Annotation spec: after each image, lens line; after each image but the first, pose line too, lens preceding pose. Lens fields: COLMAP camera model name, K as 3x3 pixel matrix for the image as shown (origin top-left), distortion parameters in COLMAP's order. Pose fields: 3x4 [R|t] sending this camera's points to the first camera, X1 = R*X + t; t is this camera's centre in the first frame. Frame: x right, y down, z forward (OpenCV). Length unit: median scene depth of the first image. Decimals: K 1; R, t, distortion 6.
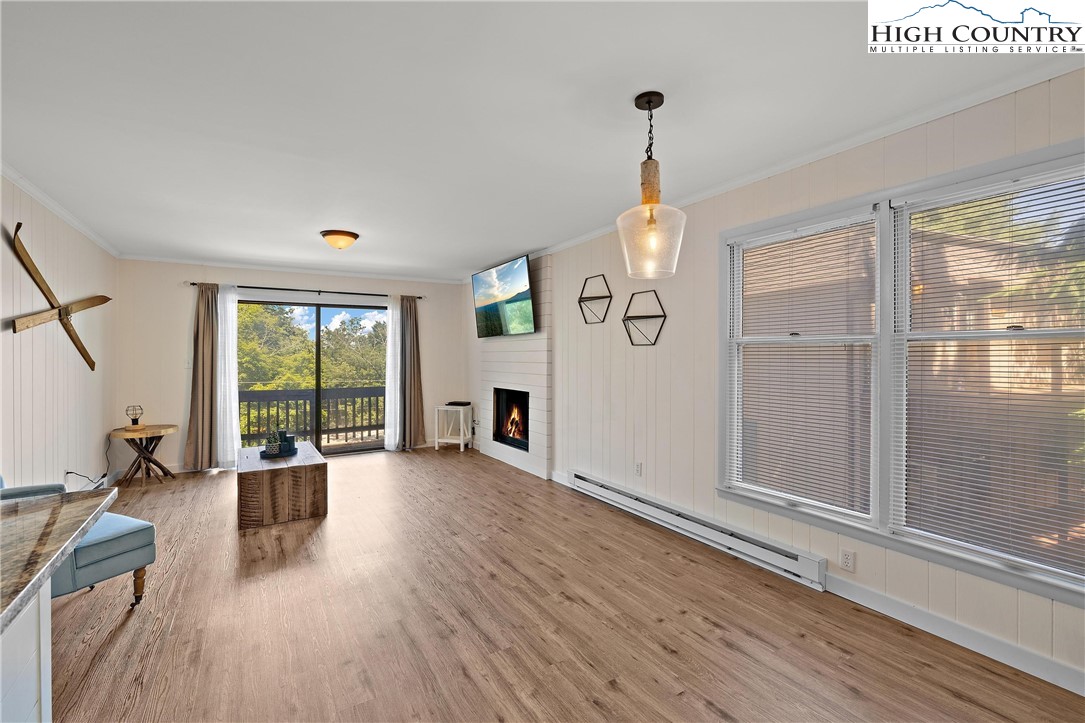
lens RADIAL K [[477.7, 0, 541.0], [0, 477.7, 356.6], [0, 0, 1]] dist [-0.002372, 0.000249]
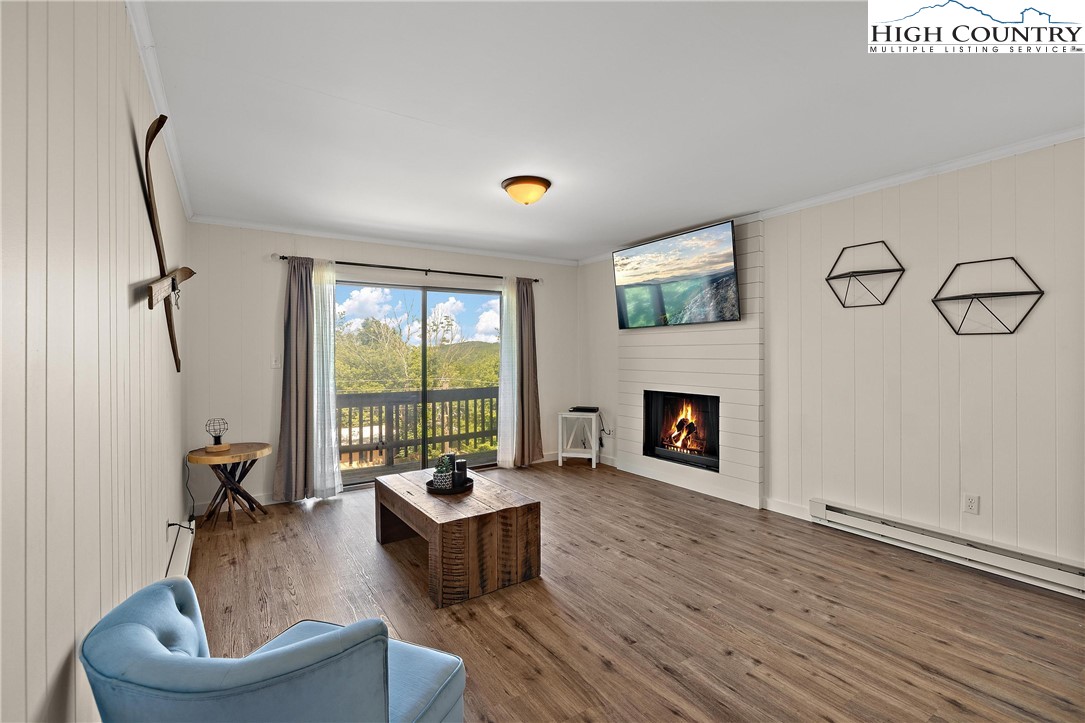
lens RADIAL K [[481.3, 0, 540.9], [0, 481.3, 355.8], [0, 0, 1]] dist [-0.001302, 0.000114]
pose [[0.999186, -0.002612, 0.040262, -0.446234], [0.002470, 0.999991, 0.003586, 0.004470], [-0.040271, -0.003484, 0.999183, 0.274301]]
